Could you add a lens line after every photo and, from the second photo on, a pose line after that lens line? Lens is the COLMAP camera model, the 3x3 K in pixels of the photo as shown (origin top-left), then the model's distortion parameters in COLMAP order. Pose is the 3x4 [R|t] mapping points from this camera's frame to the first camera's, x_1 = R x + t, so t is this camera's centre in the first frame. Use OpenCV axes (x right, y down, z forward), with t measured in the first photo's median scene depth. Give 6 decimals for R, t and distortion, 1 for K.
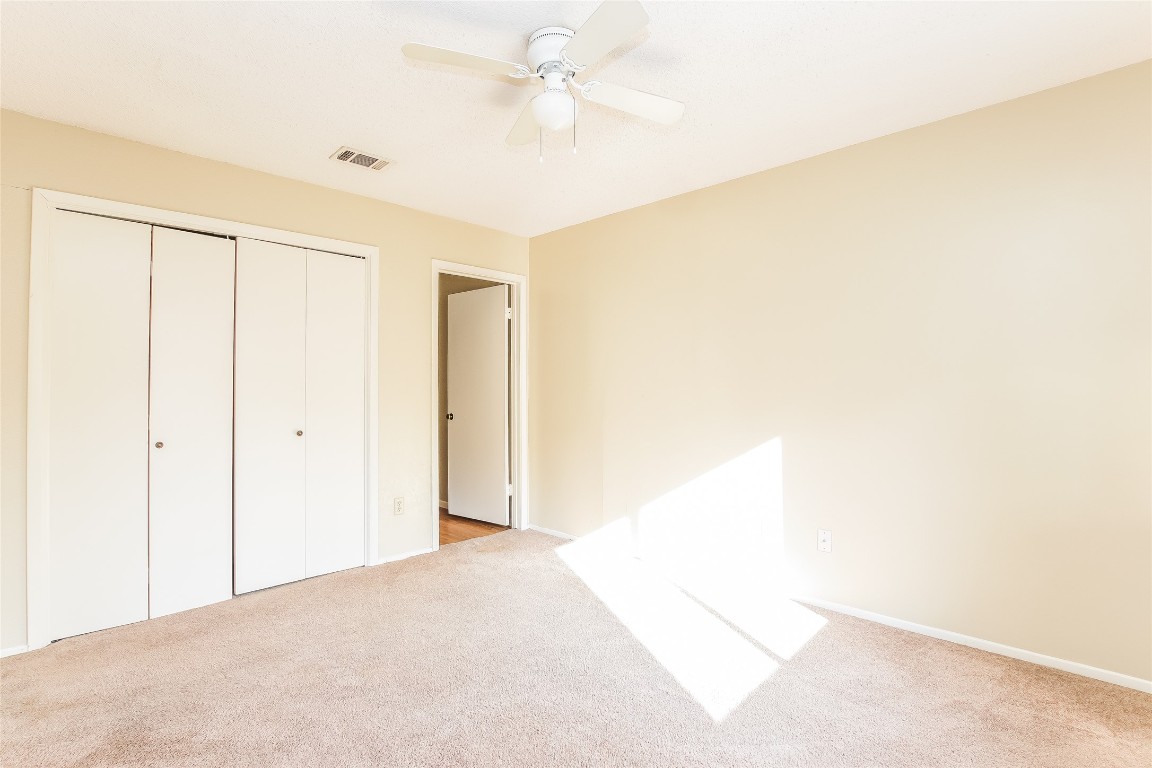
lens RADIAL K [[552.3, 0, 584.4], [0, 552.3, 386.1], [0, 0, 1]] dist [-0.000856, -0.000200]
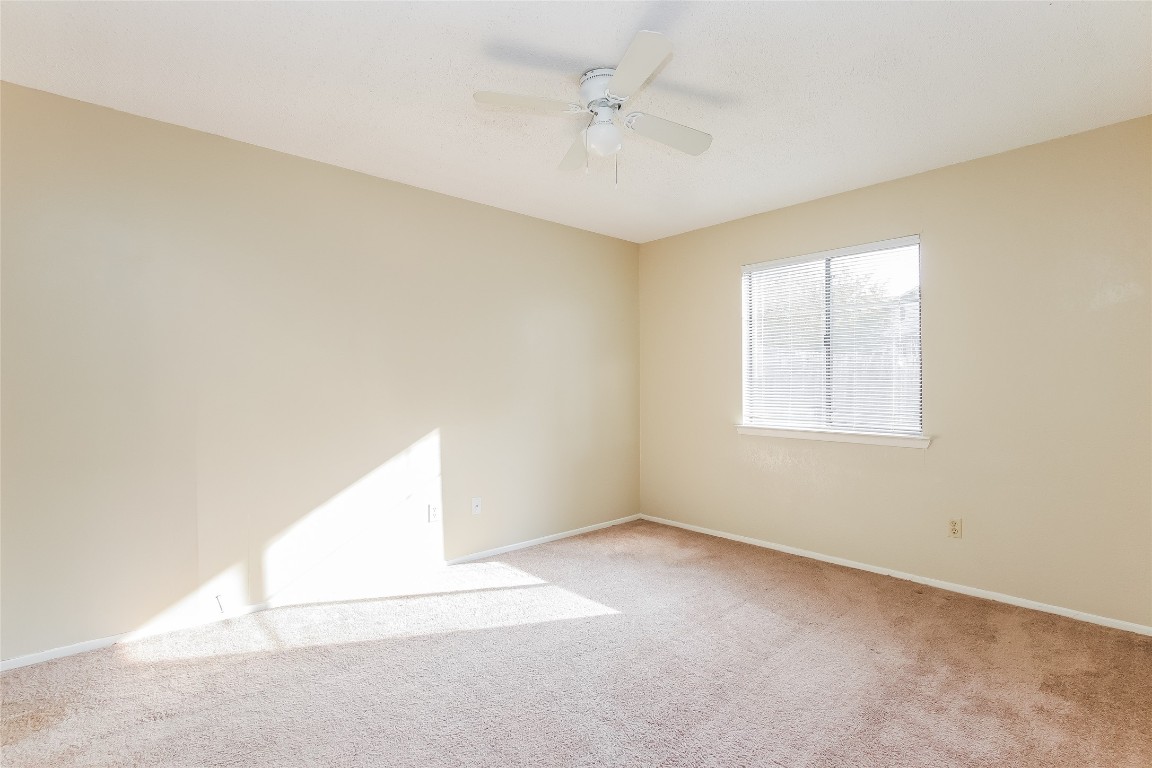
lens RADIAL K [[552.3, 0, 584.4], [0, 552.3, 386.1], [0, 0, 1]] dist [-0.000856, -0.000200]
pose [[0.086929, -0.000524, 0.996214, -1.020309], [0.006138, 0.999981, -0.000010, 0.006711], [-0.996196, 0.006116, 0.086930, 0.805833]]
